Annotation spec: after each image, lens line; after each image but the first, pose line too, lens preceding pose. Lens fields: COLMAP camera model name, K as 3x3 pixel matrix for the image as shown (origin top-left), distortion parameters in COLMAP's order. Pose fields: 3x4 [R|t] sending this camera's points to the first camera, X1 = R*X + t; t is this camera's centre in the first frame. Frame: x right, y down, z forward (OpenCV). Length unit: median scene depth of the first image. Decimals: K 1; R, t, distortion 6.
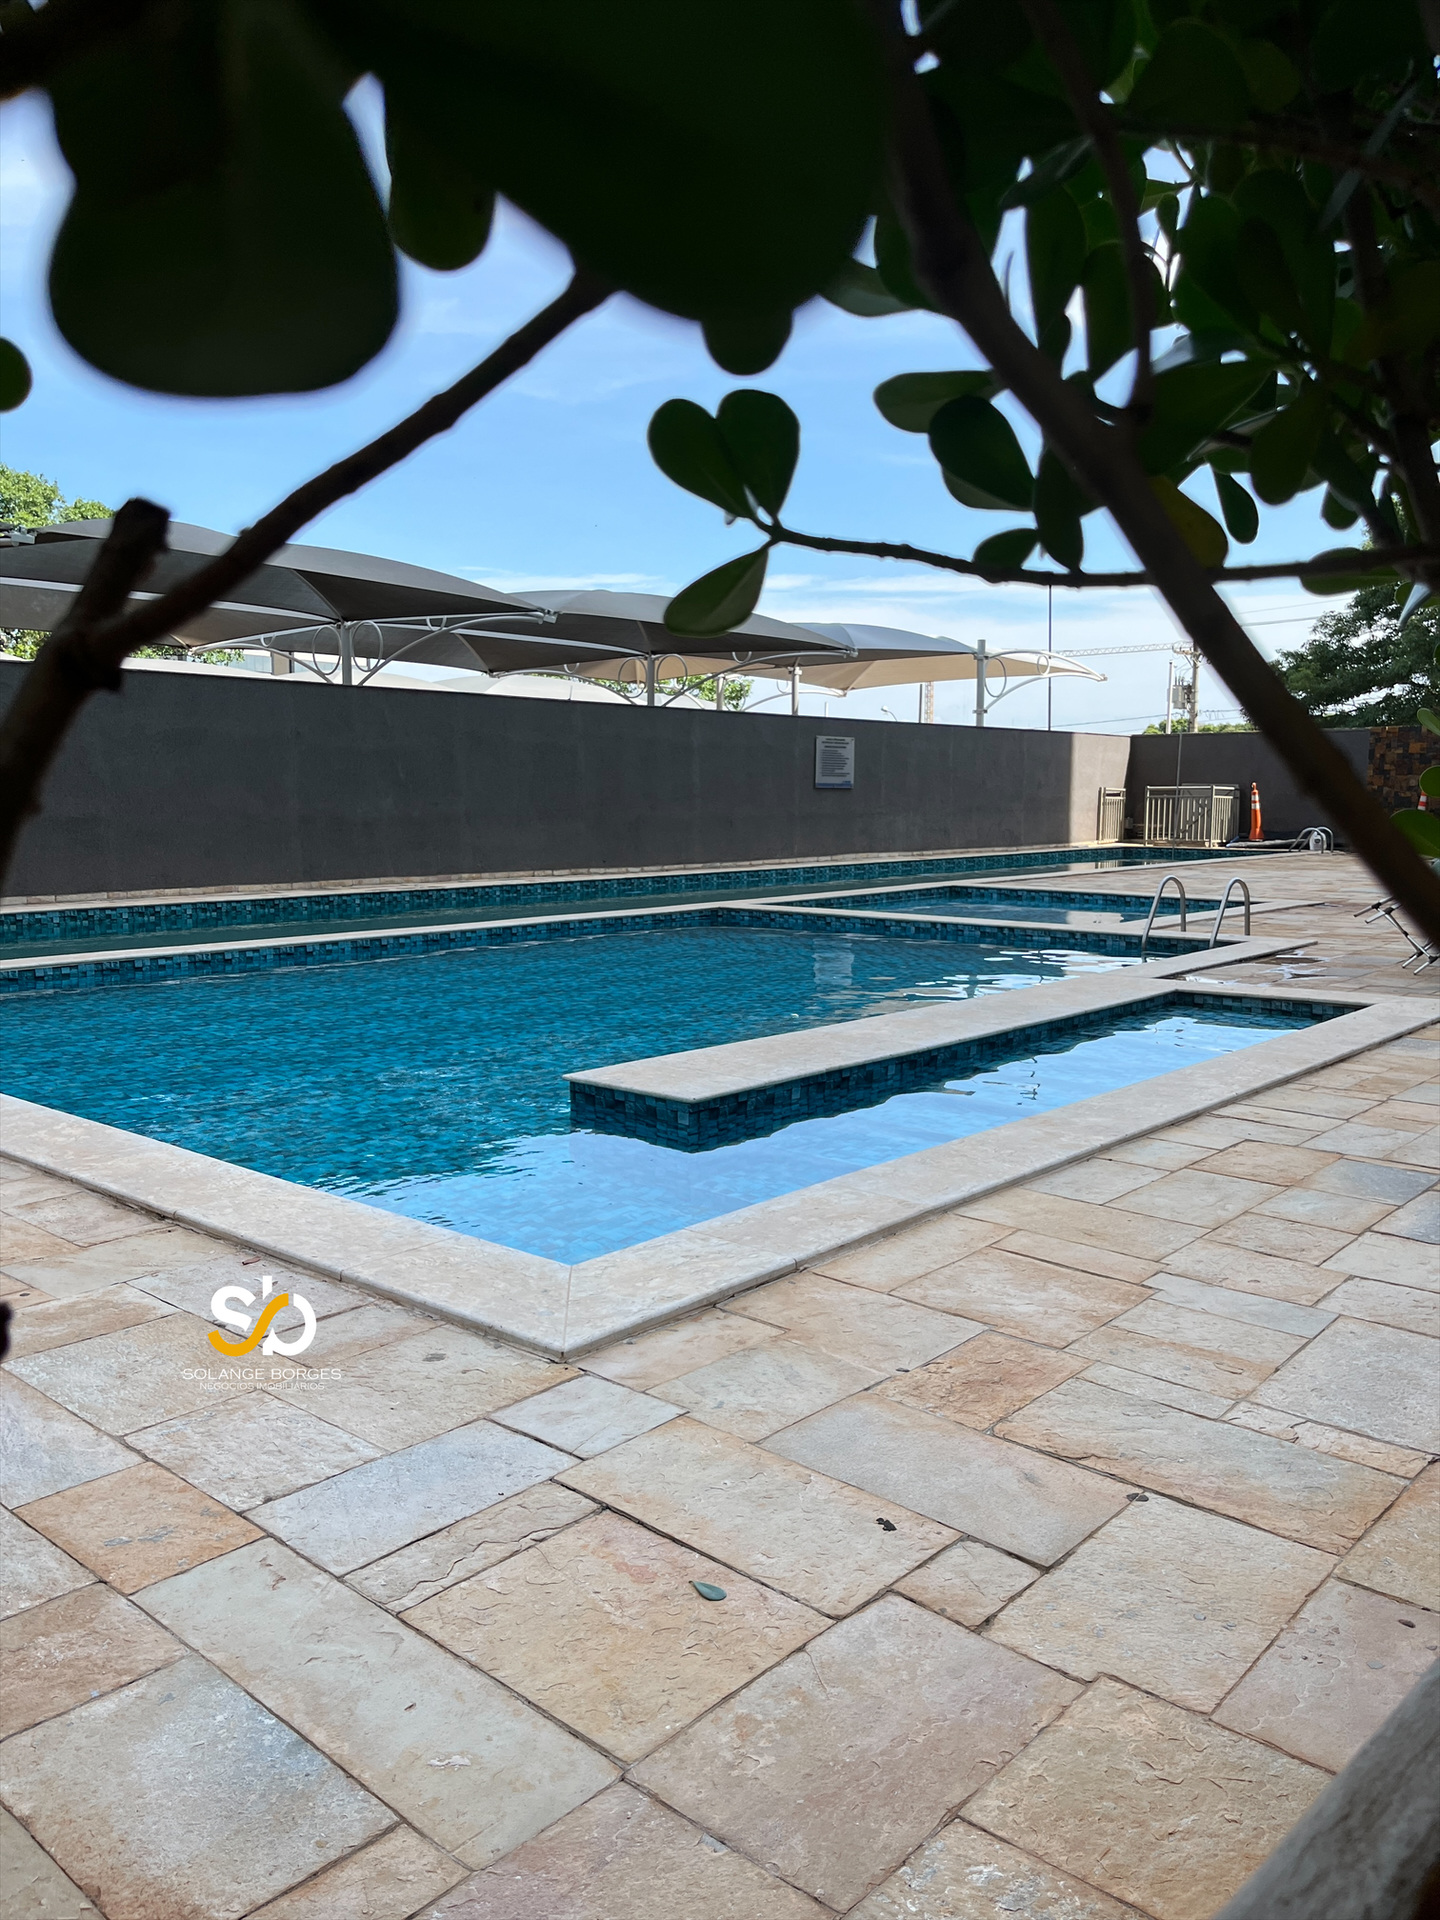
lens RADIAL K [[1448.4, 0, 720.0], [0, 1448.4, 960.0], [0, 0, 1]] dist [-0.000881, -0.000983]
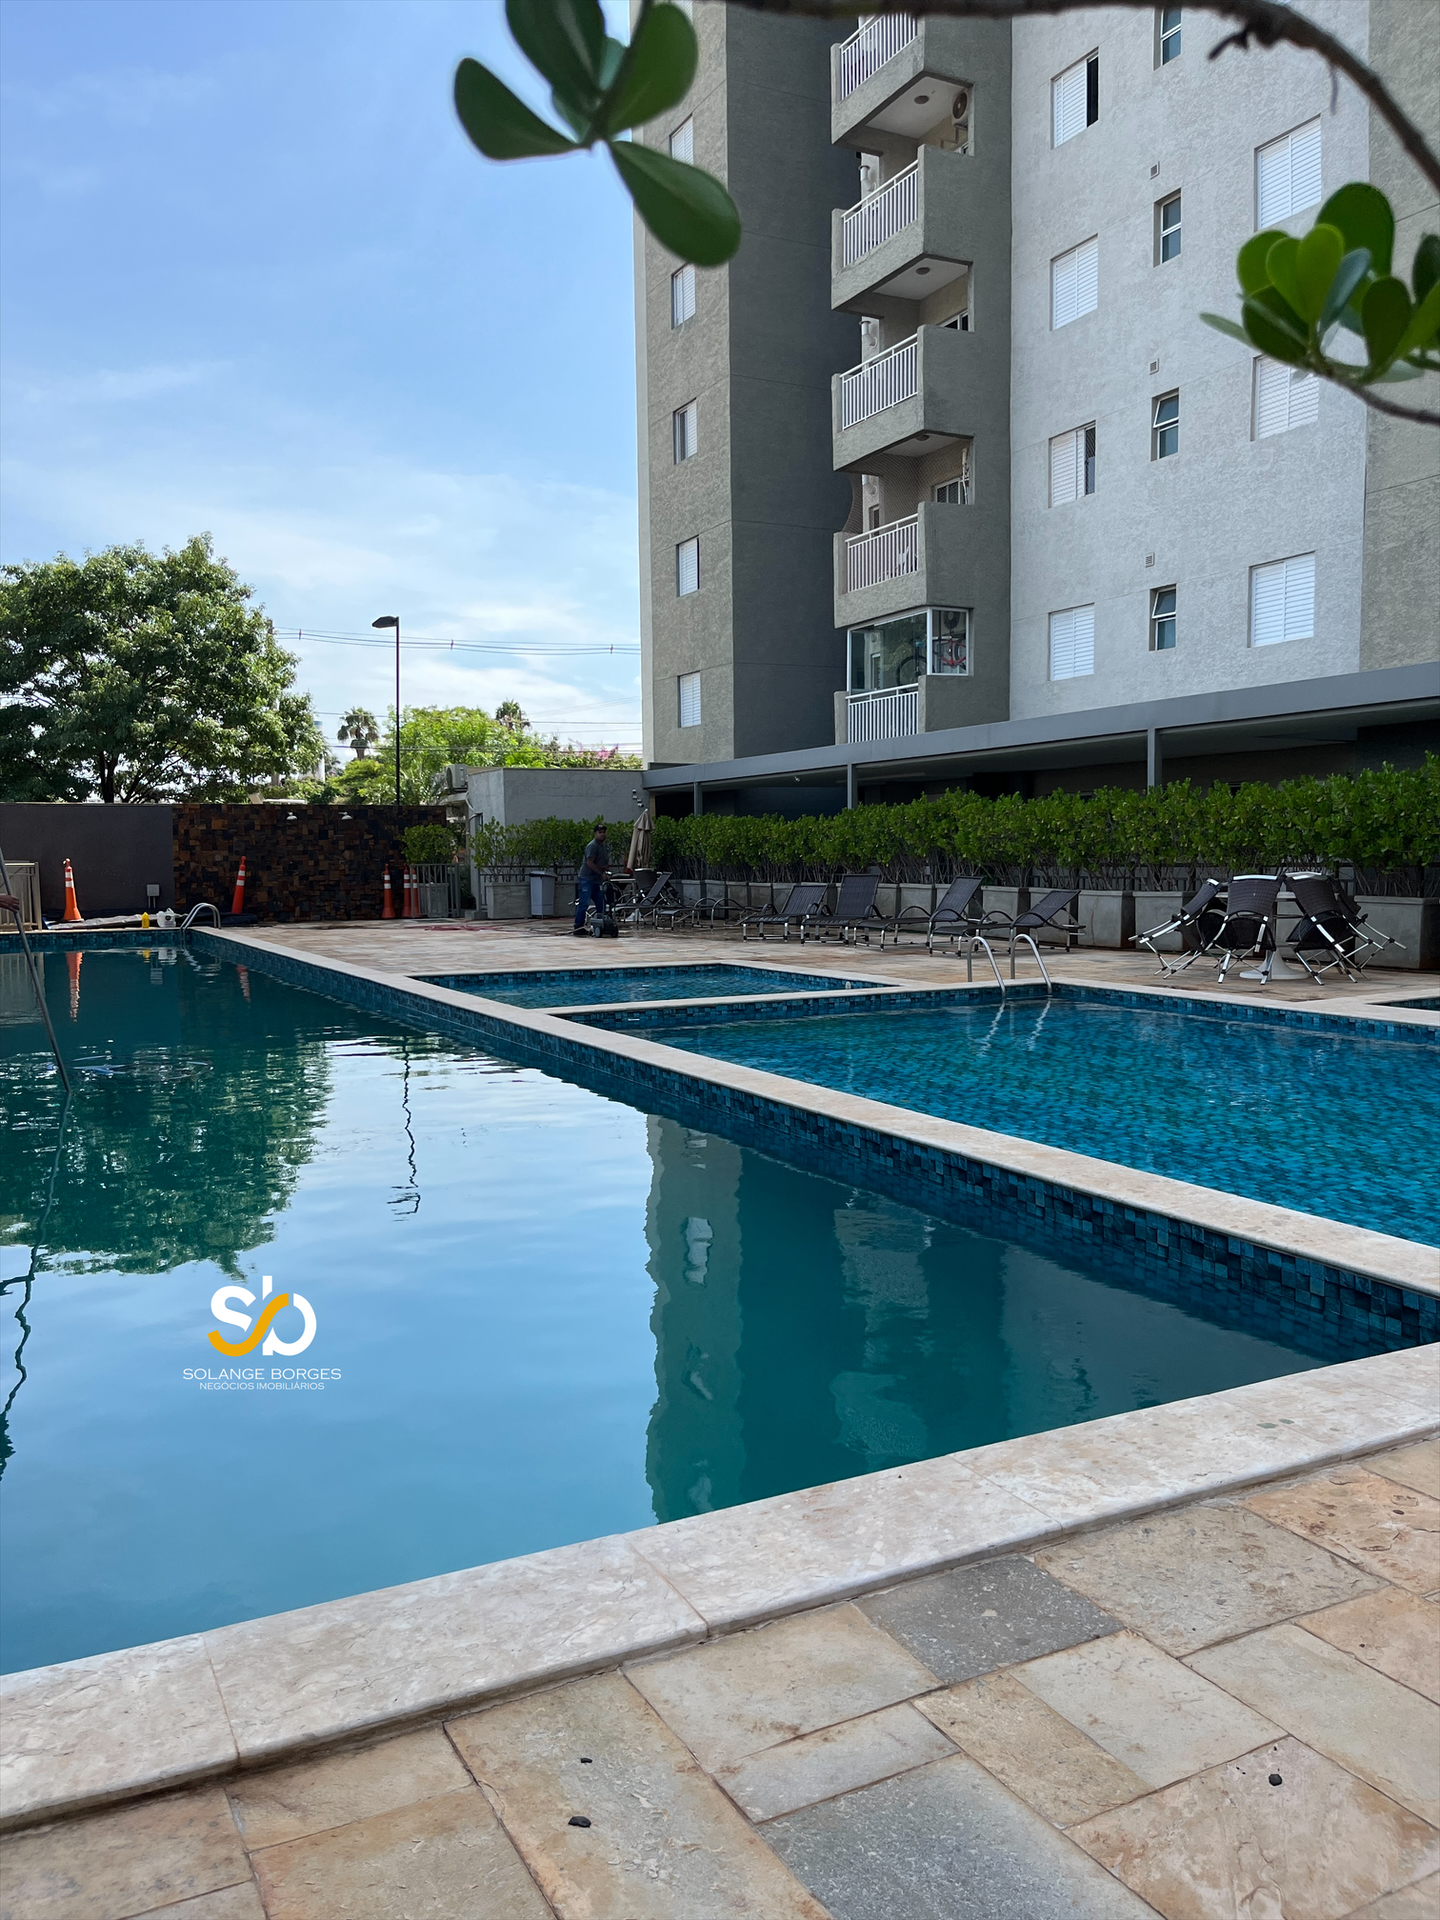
lens RADIAL K [[1448.4, 0, 720.0], [0, 1448.4, 960.0], [0, 0, 1]] dist [-0.000881, -0.000983]
pose [[0.347592, -0.070244, 0.935011, -0.364663], [0.117941, 0.992545, 0.030721, -0.040966], [-0.930199, 0.099598, 0.353286, 0.317933]]
